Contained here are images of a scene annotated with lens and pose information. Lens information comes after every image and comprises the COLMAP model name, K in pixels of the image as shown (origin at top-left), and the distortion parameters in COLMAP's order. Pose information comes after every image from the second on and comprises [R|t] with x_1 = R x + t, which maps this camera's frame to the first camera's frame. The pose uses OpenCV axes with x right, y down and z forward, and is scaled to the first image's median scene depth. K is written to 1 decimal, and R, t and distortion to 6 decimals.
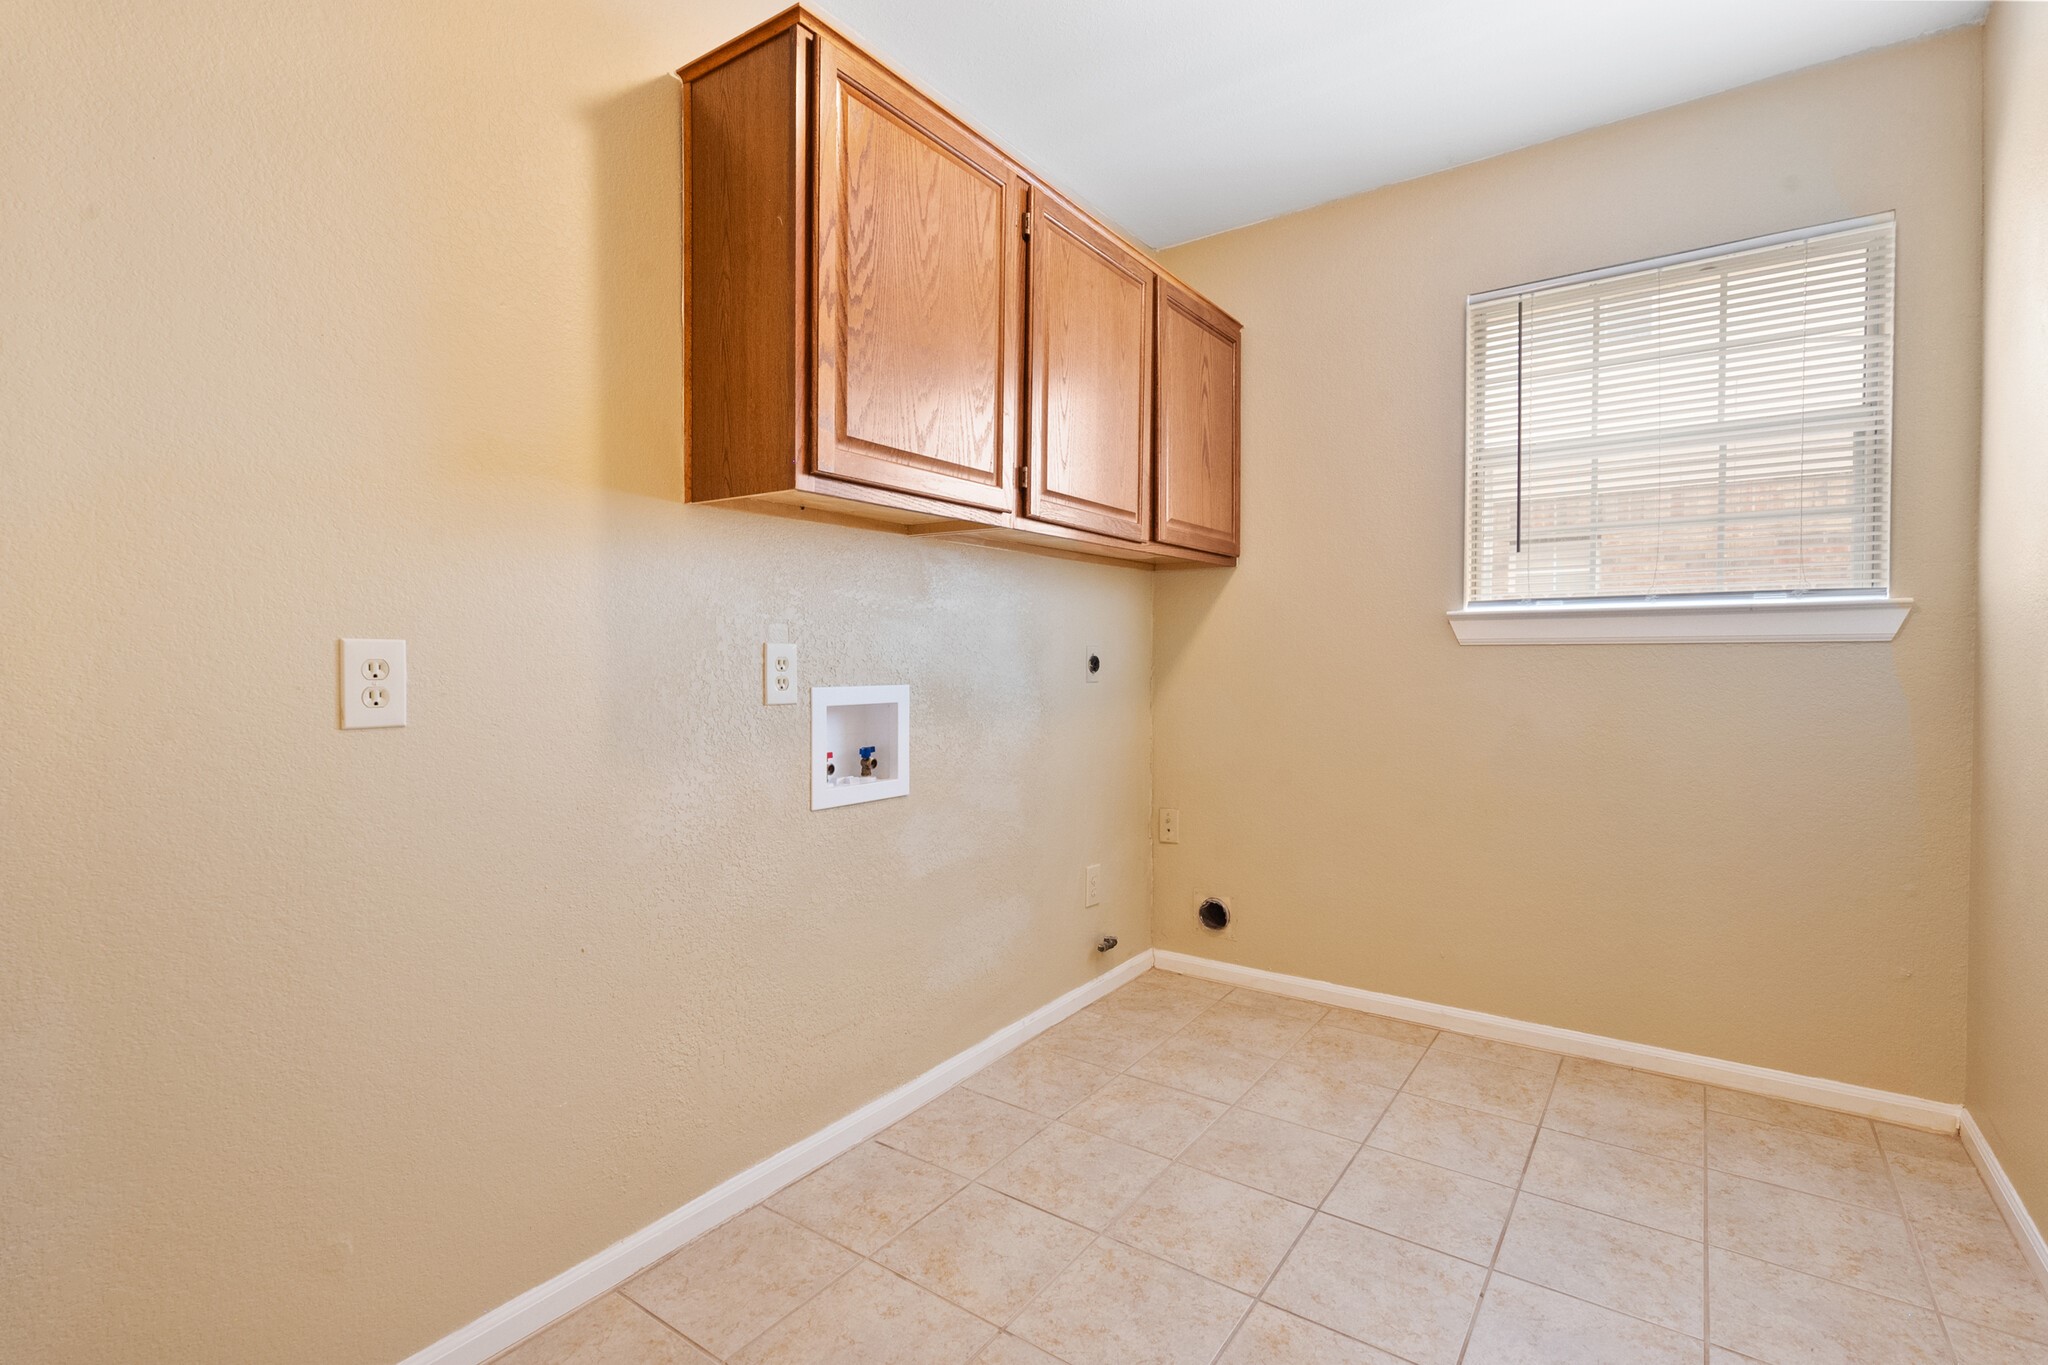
lens RADIAL K [[940.1, 0, 1030.4], [0, 940.1, 676.4], [0, 0, 1]] dist [-0.002075, -0.001474]
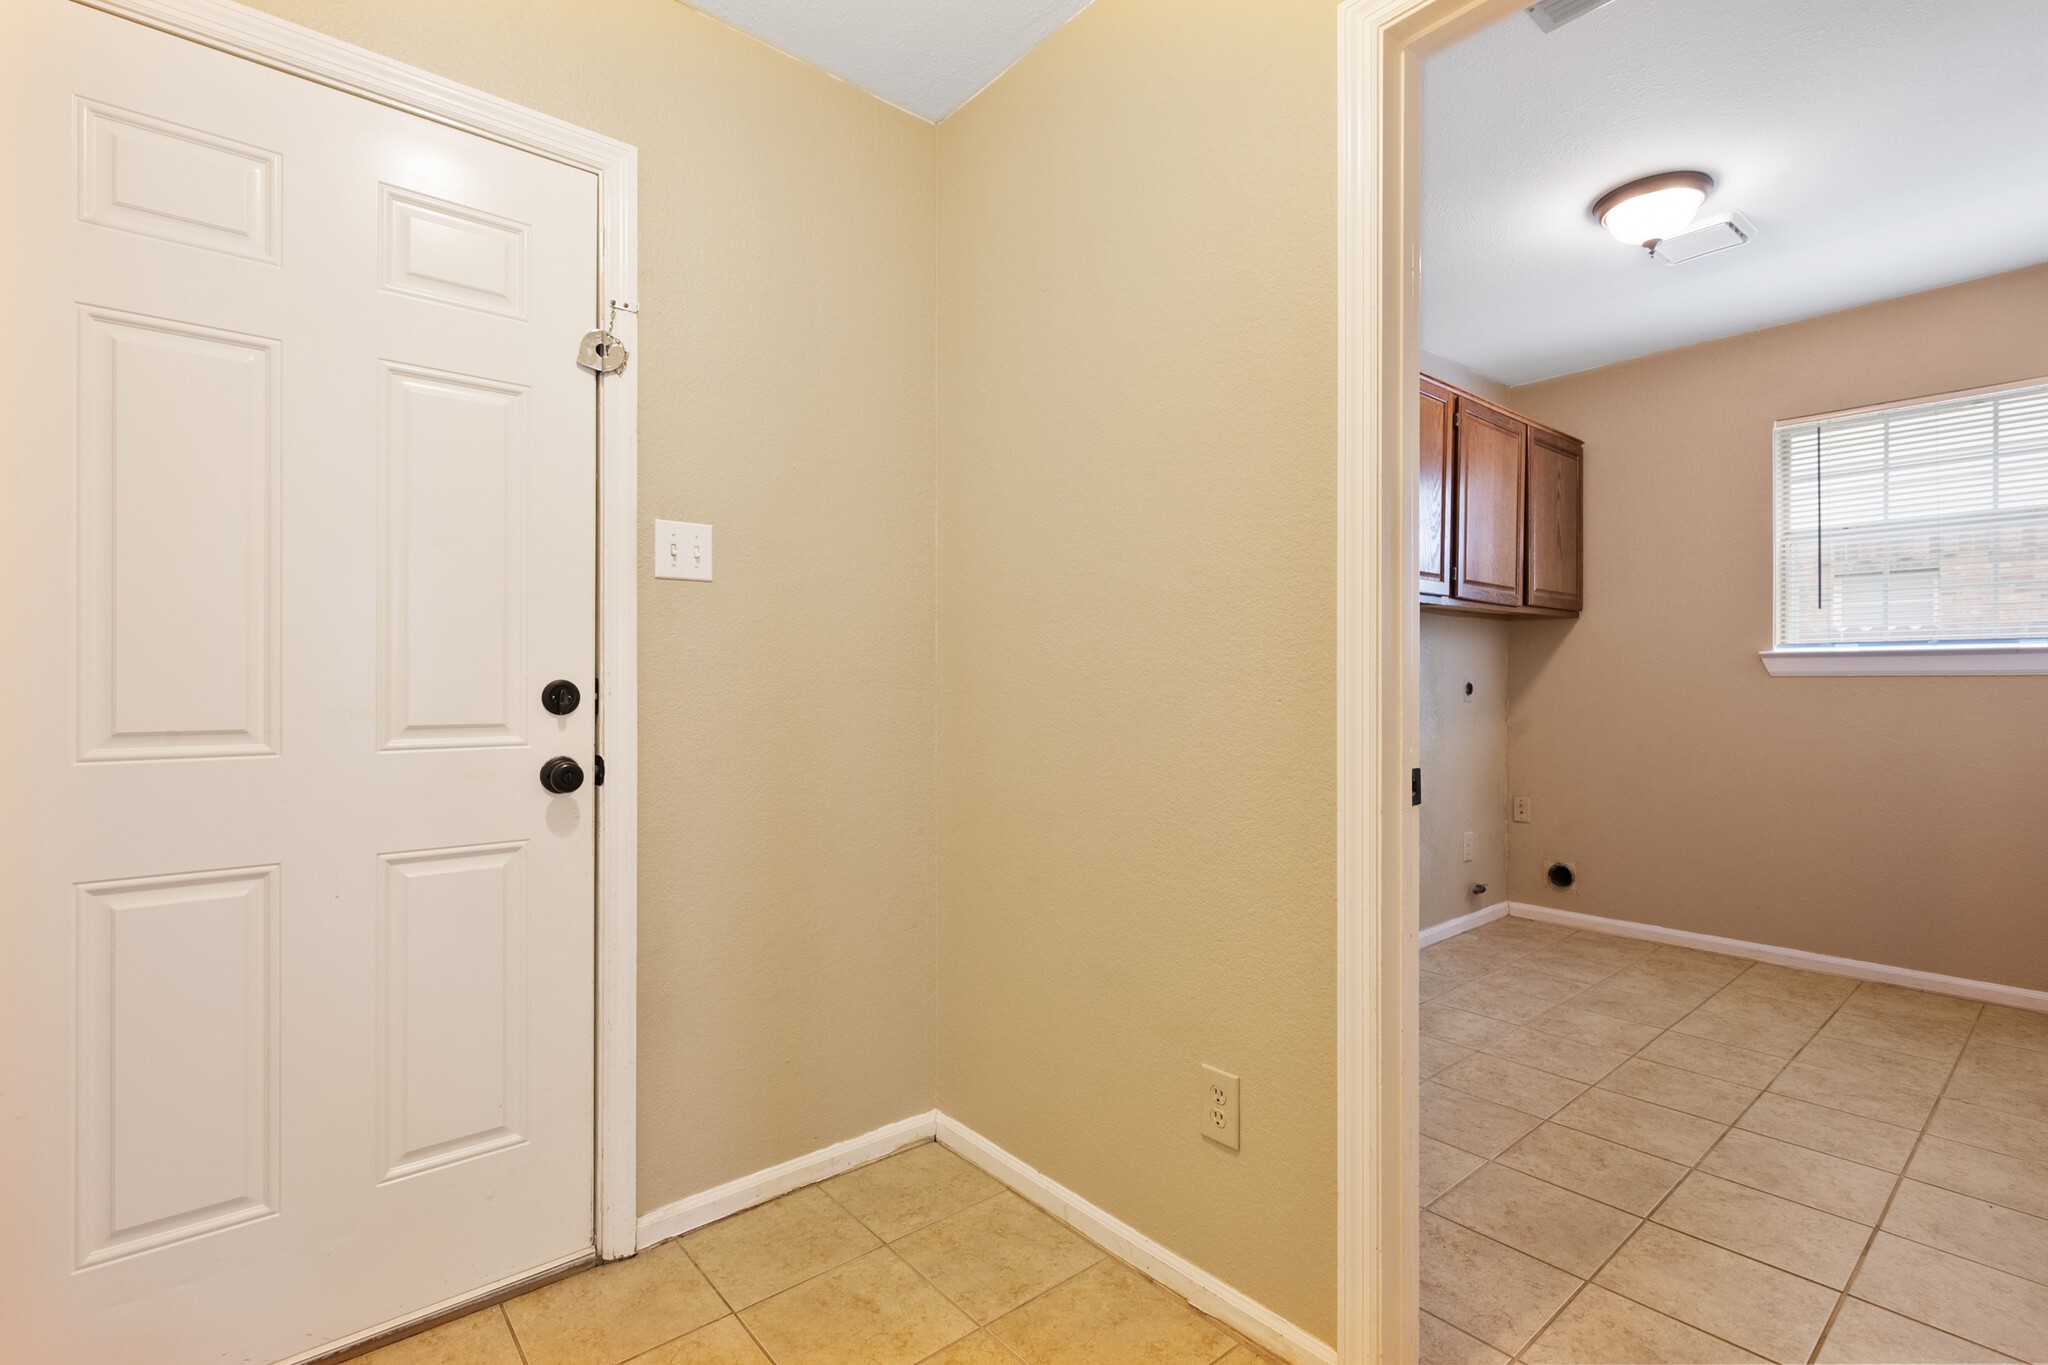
lens RADIAL K [[940.1, 0, 1018.1], [0, 940.1, 680.1], [0, 0, 1]] dist [-0.002075, -0.001474]
pose [[0.966889, 0.001812, -0.255190, -0.263321], [-0.007793, 0.999718, -0.022429, 0.011766], [0.255077, 0.023675, 0.966631, -0.622932]]
